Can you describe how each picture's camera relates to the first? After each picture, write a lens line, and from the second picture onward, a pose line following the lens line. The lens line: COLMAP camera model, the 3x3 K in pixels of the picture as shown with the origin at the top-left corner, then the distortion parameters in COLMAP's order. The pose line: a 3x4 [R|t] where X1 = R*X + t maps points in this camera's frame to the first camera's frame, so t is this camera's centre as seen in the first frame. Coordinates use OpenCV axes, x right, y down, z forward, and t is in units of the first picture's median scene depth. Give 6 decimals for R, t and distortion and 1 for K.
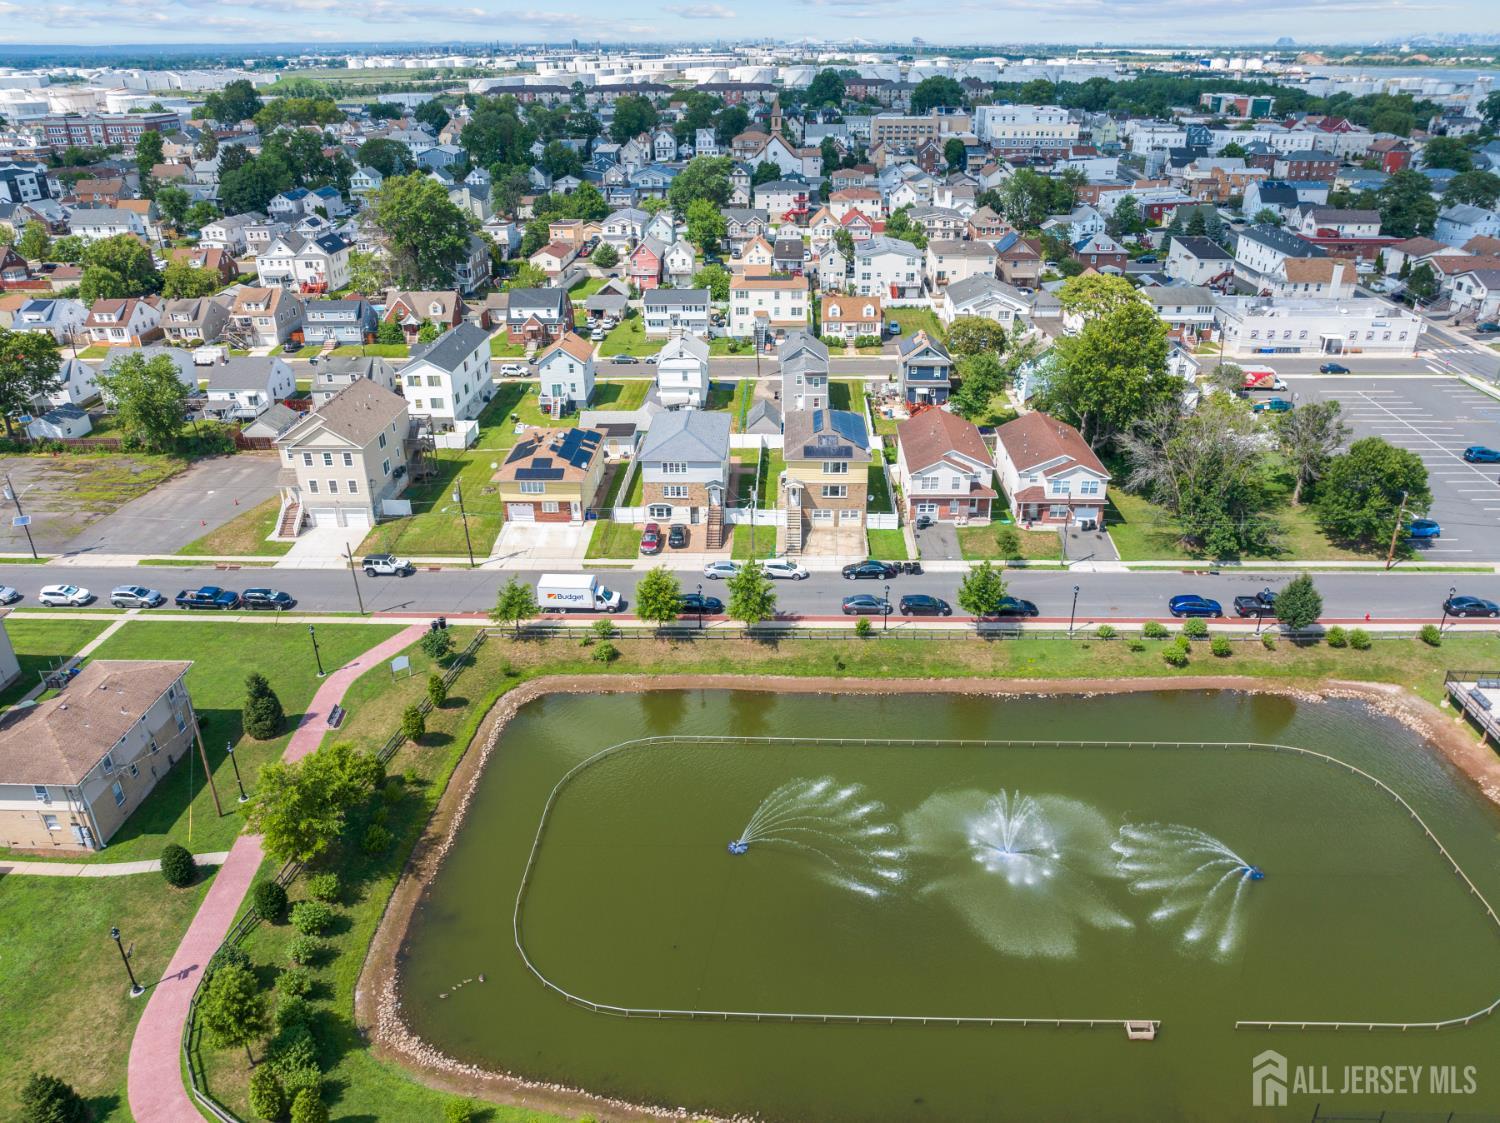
lens RADIAL K [[1063.4, 0, 750.0], [0, 1063.4, 561.5], [0, 0, 1]] dist [-0.065131, 0.050359]
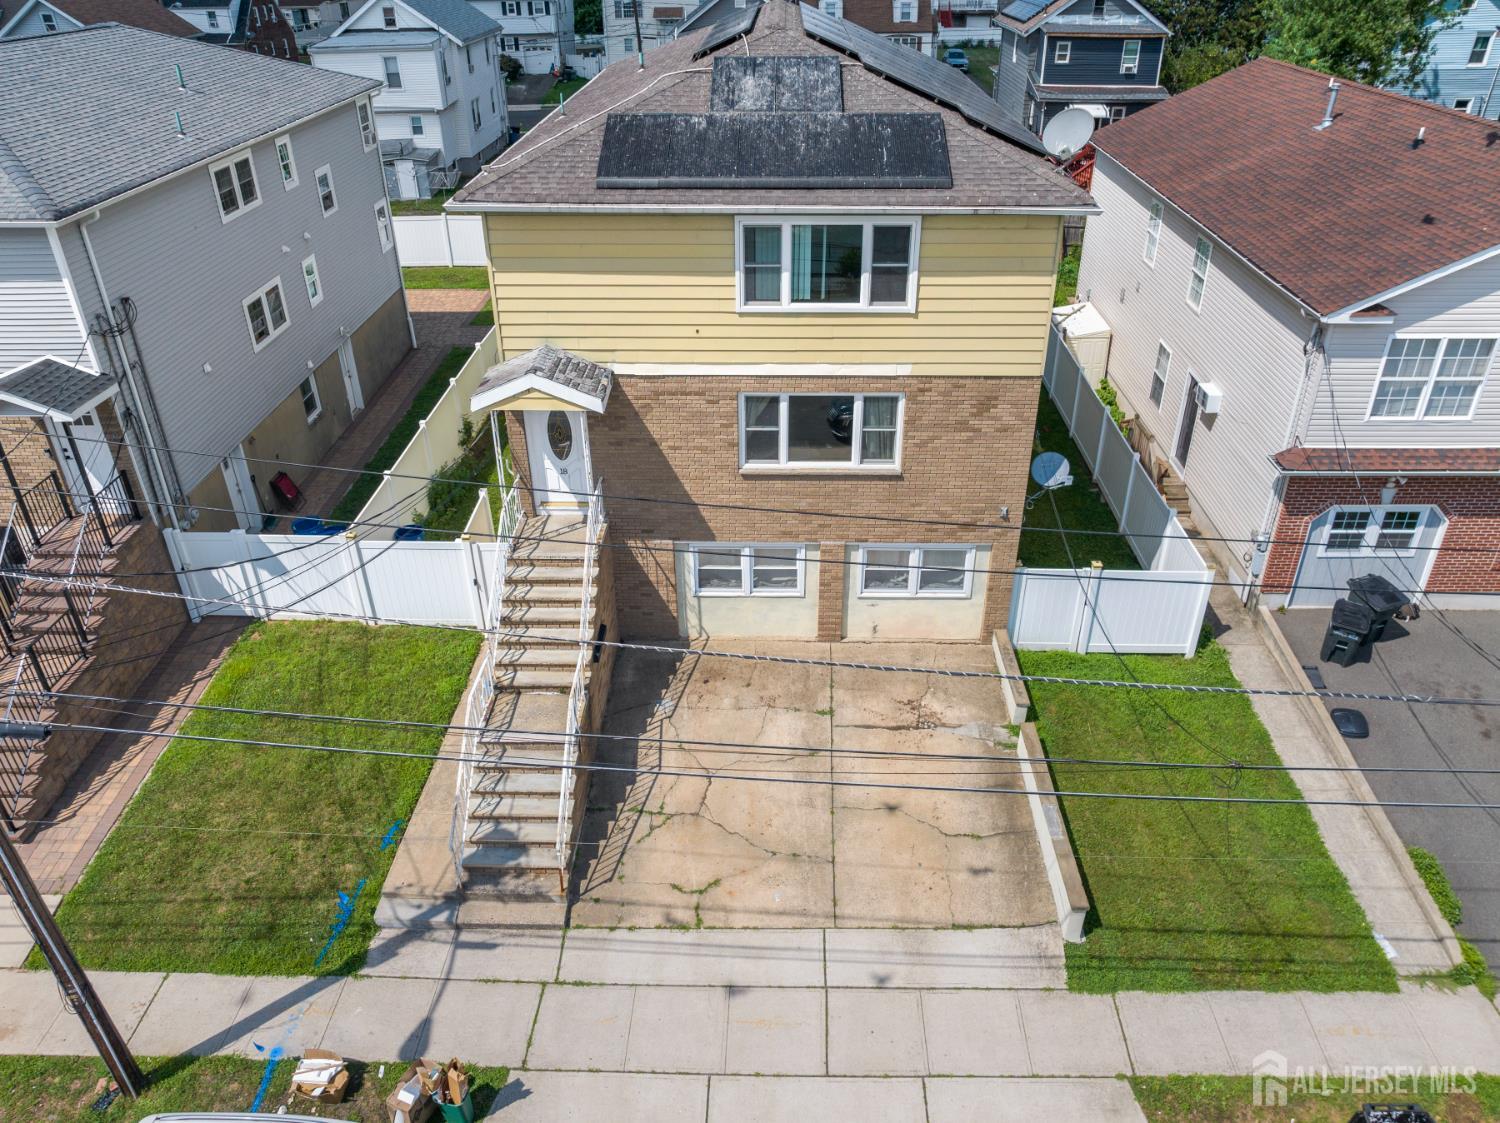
lens RADIAL K [[1063.4, 0, 750.0], [0, 1063.4, 561.5], [0, 0, 1]] dist [-0.065131, 0.050359]
pose [[0.999987, -0.003467, 0.003660, 0.068089], [0.003155, 0.996622, 0.082070, -0.059222], [-0.003932, -0.082058, 0.996620, 0.839596]]
